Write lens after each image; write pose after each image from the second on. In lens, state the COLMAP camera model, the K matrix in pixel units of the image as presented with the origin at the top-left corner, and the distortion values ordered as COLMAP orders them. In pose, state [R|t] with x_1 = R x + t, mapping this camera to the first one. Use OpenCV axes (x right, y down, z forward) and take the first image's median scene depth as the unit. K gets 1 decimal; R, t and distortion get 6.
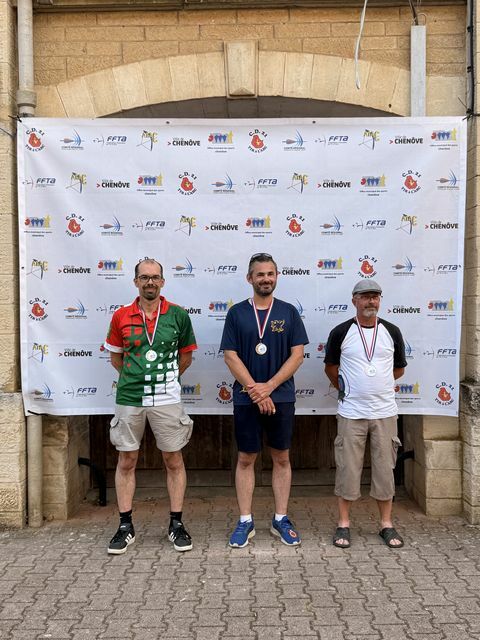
lens RADIAL K [[741.1, 0, 240.5], [0, 741.1, 321.0], [0, 0, 1]] dist [0.180258, -0.472445]
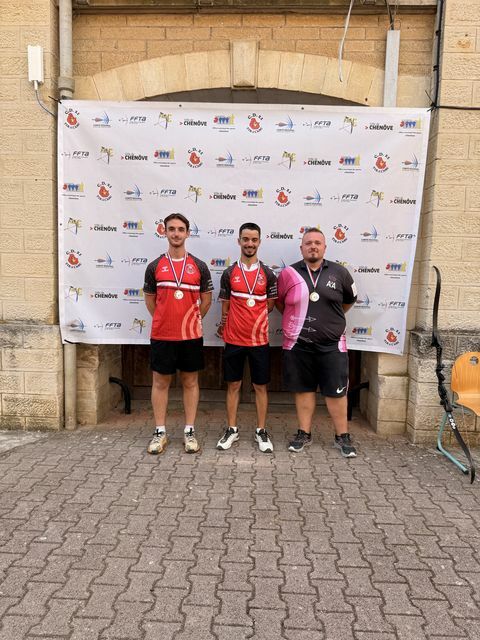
lens RADIAL K [[474.3, 0, 240.1], [0, 474.3, 321.6], [0, 0, 1]] dist [0.032265, -0.065501]
pose [[0.998940, 0.038573, -0.025112, 0.030750], [-0.036592, 0.996508, 0.075046, 0.018773], [0.027919, -0.074048, 0.996864, 0.215738]]
